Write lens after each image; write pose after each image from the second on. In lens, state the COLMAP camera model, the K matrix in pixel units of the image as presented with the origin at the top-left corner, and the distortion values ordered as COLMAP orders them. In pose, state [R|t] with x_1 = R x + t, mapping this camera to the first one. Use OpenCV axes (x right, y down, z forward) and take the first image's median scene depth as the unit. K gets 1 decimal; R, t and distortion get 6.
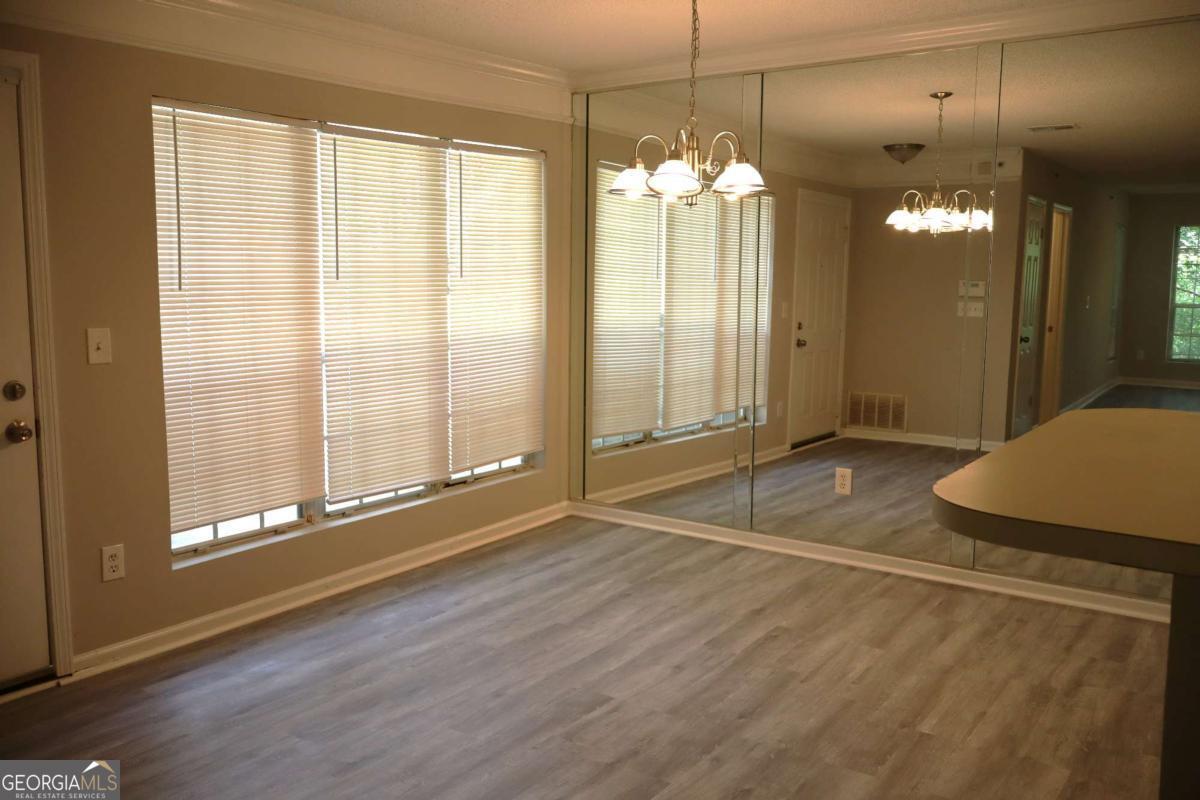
lens RADIAL K [[982.9, 0, 599.9], [0, 982.9, 391.8], [0, 0, 1]] dist [-0.006048, 0.002635]
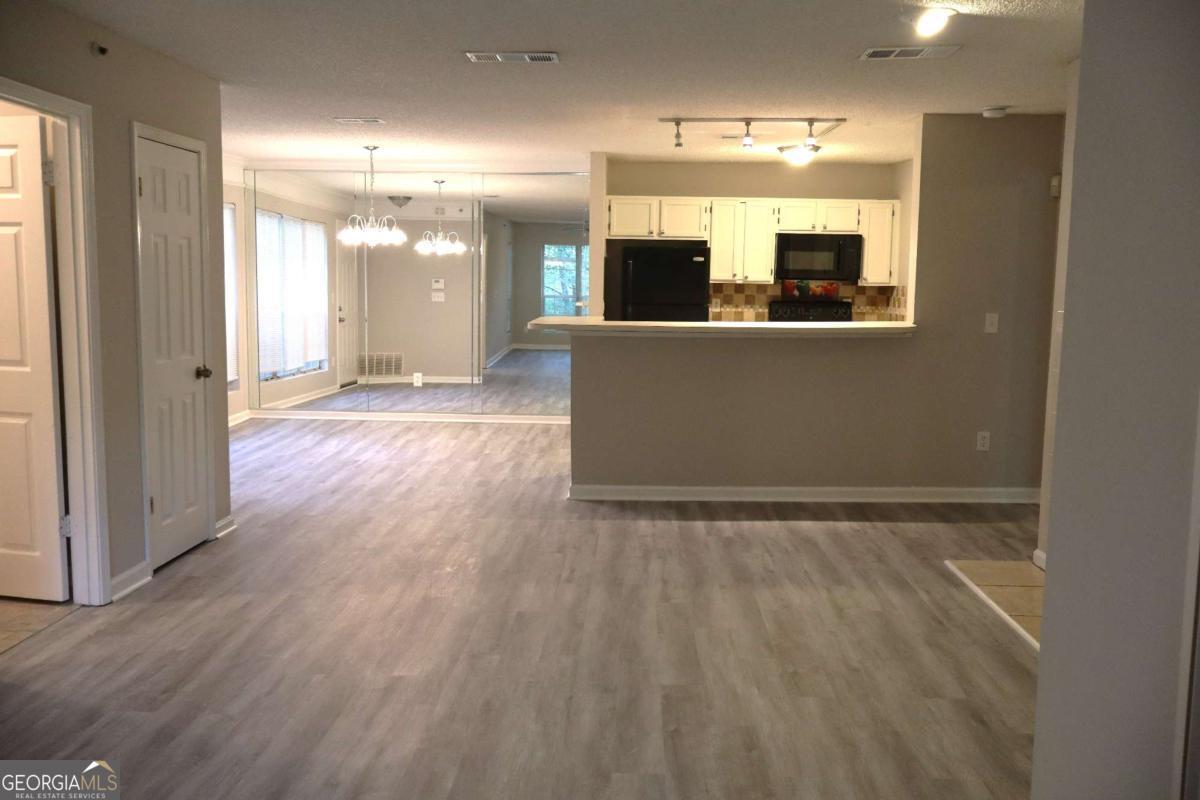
lens RADIAL K [[982.9, 0, 599.9], [0, 982.9, 391.8], [0, 0, 1]] dist [-0.006048, 0.002635]
pose [[0.825693, -0.057916, 0.561139, -0.412560], [0.058075, 0.998158, 0.017567, 0.074224], [-0.561123, 0.018083, 0.827535, -0.625932]]
